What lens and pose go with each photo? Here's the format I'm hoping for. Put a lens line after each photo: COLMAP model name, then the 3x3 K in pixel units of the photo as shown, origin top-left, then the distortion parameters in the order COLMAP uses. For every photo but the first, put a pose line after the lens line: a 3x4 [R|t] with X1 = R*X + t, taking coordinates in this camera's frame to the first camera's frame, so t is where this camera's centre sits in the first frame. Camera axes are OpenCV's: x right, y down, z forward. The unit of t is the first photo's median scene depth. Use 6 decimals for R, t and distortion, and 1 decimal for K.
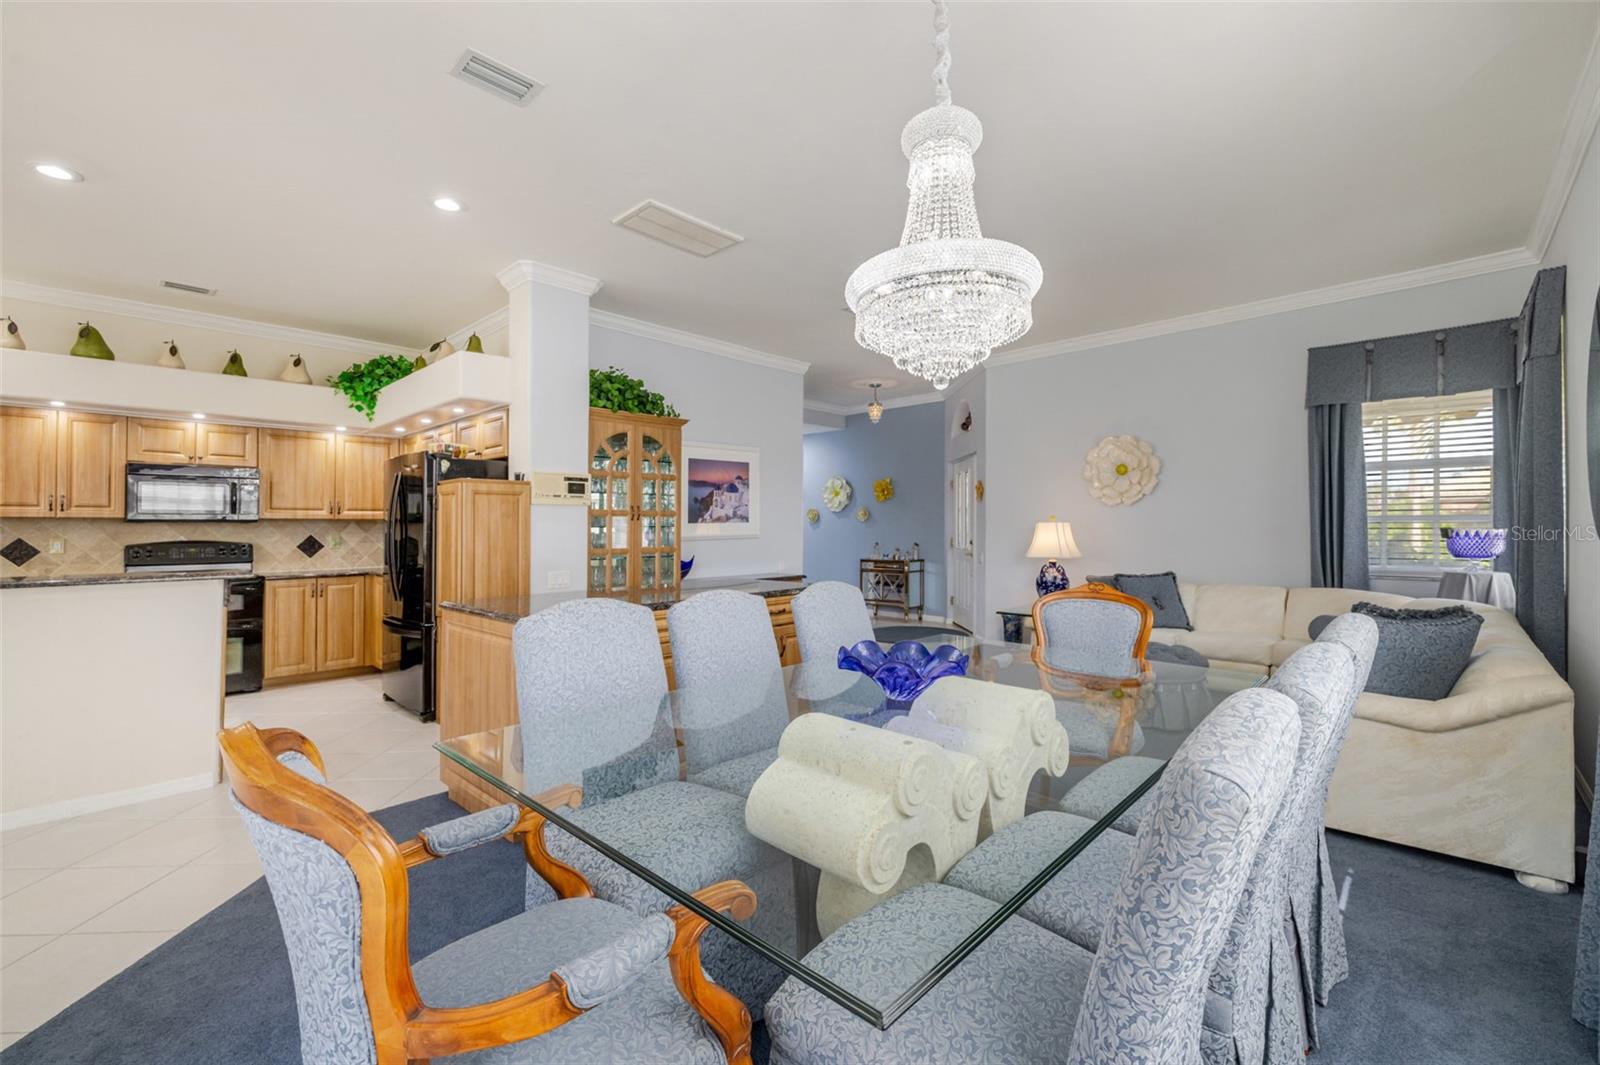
lens RADIAL K [[680.6, 0, 802.8], [0, 680.6, 513.1], [0, 0, 1]] dist [0.000068, 0.000205]
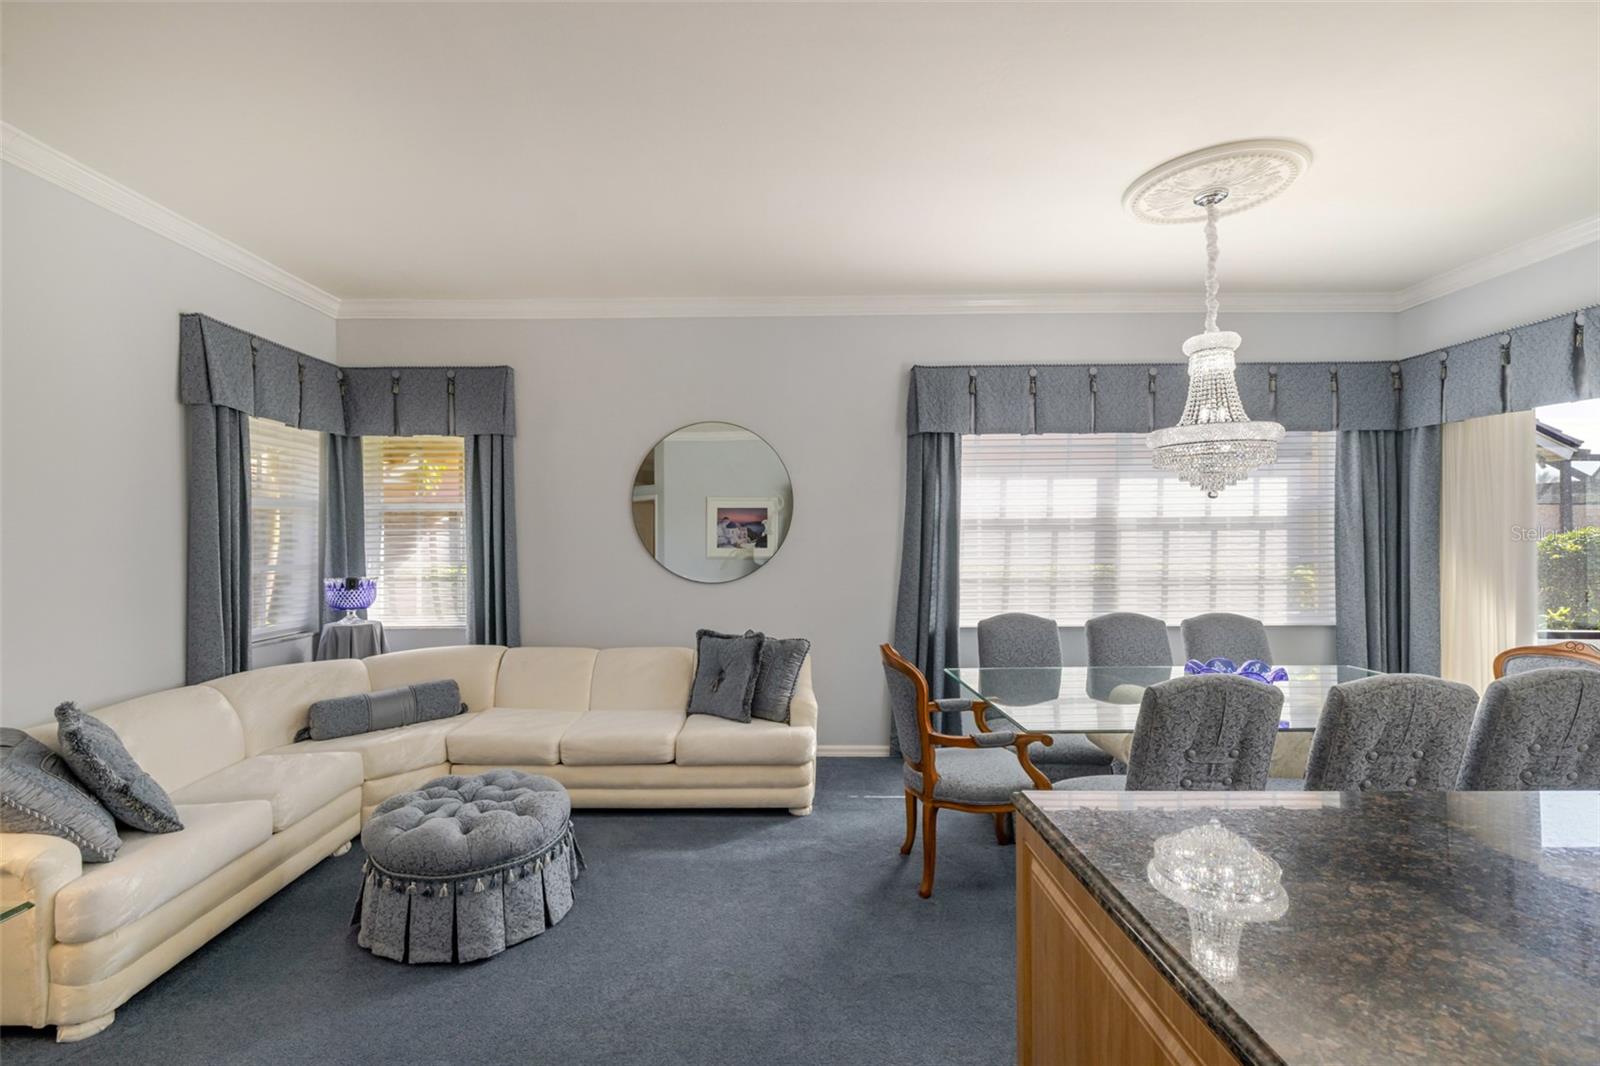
lens RADIAL K [[692.7, 0, 773.1], [0, 692.7, 535.6], [0, 0, 1]] dist [0.001531, 0.000180]
pose [[-0.675429, 0.013292, 0.737305, -0.097343], [-0.005035, 0.999731, -0.022635, -0.015484], [-0.737408, -0.019000, -0.675181, 0.924629]]
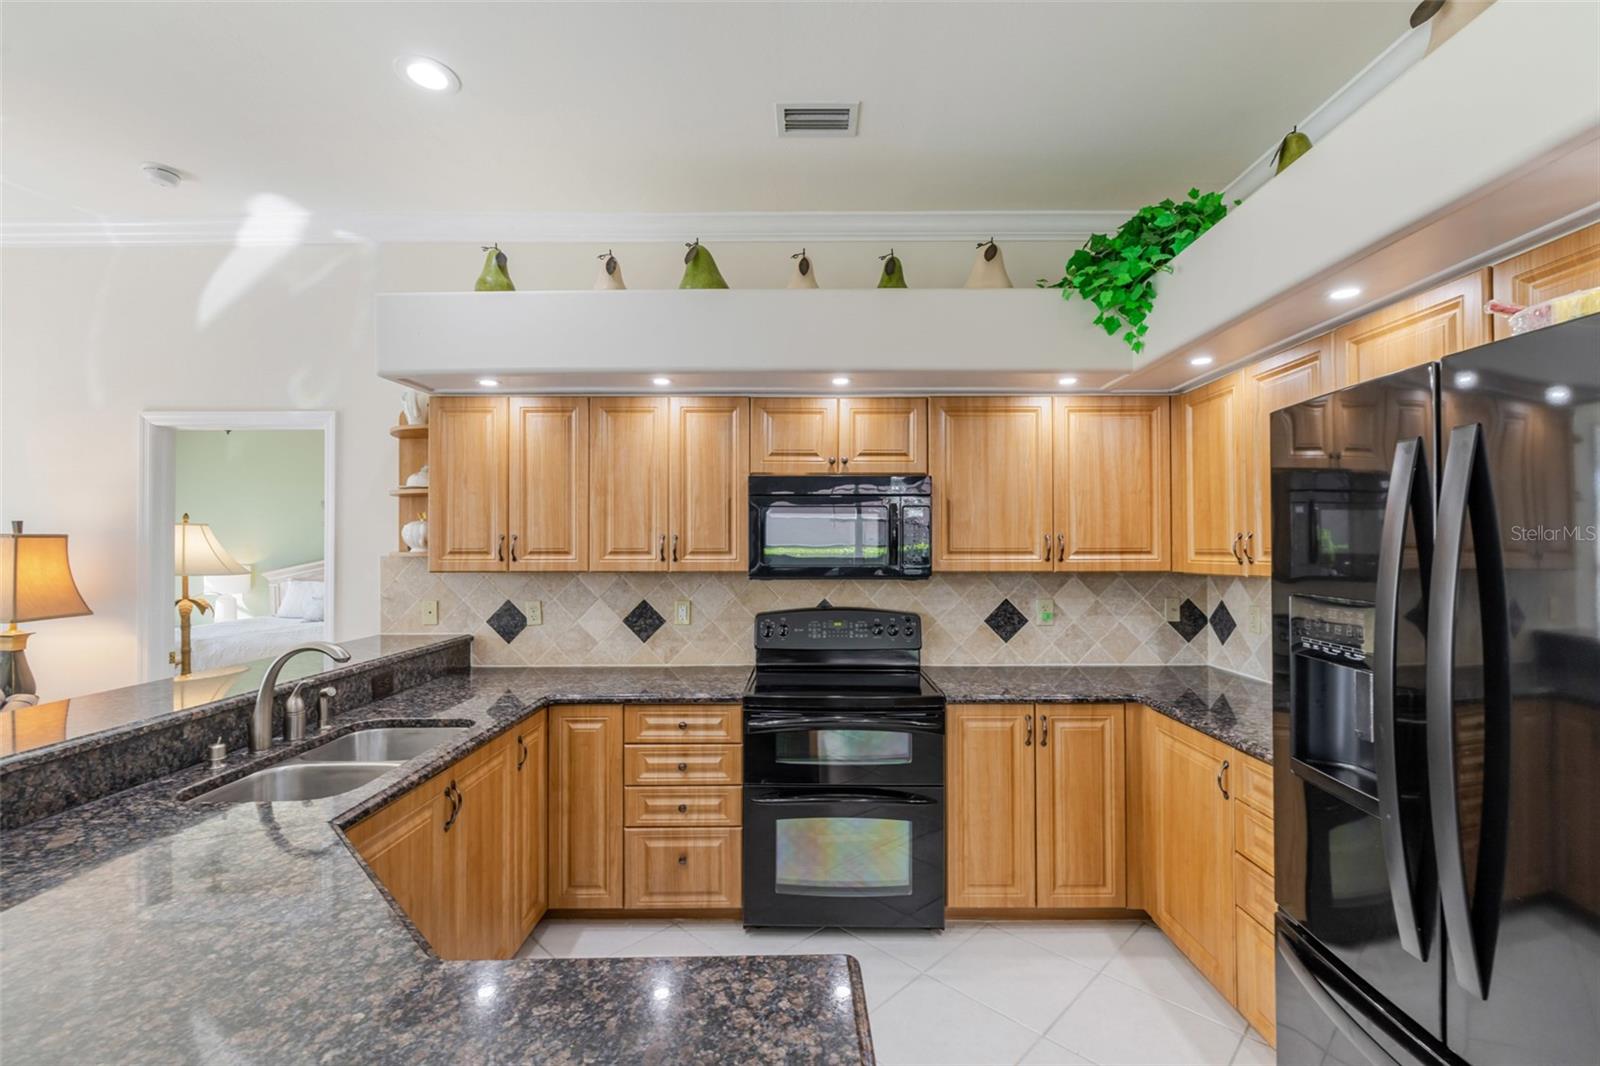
lens RADIAL K [[684.0, 0, 794.1], [0, 684.0, 537.7], [0, 0, 1]] dist [0.001094, -0.000006]
pose [[0.672946, -0.005381, -0.739672, -0.463711], [0.012314, 0.999916, 0.003928, -0.020607], [0.739589, -0.011751, 0.672956, 0.548806]]
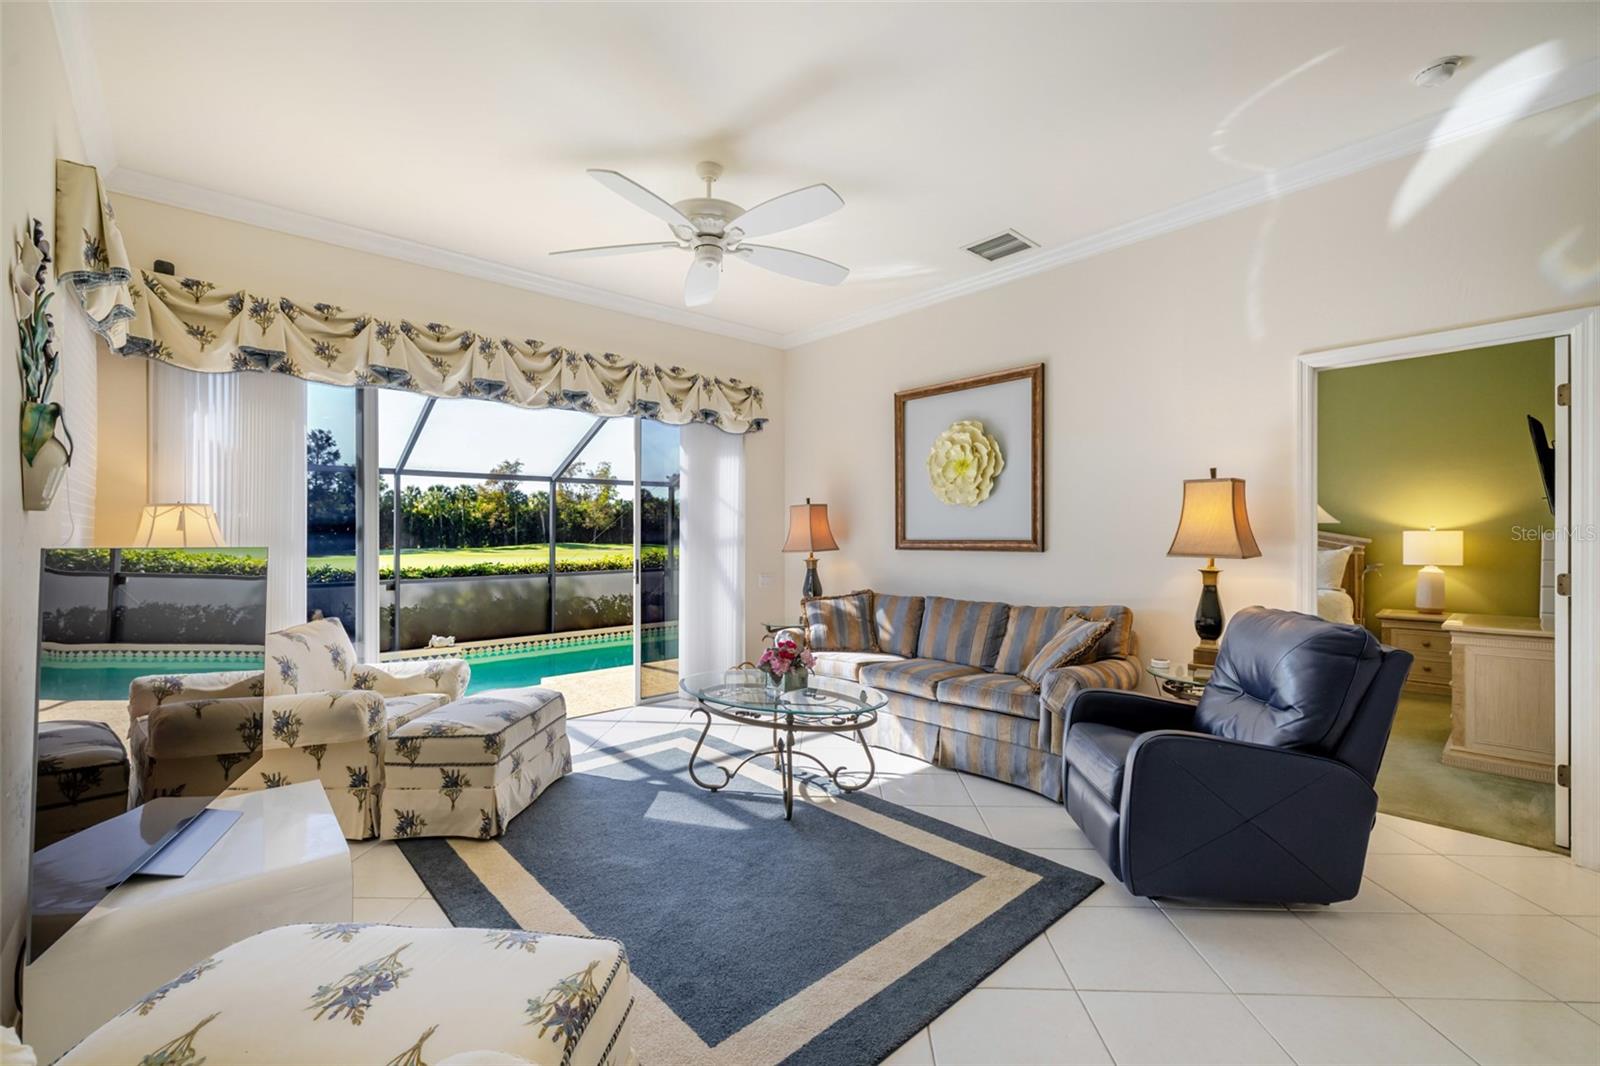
lens RADIAL K [[674.5, 0, 795.2], [0, 674.5, 529.2], [0, 0, 1]] dist [-0.001546, -0.000511]
pose [[-0.084468, -0.001629, -0.996425, -0.650990], [0.028350, 0.999590, -0.004038, 0.004083], [0.996023, -0.028590, -0.084387, 0.166076]]
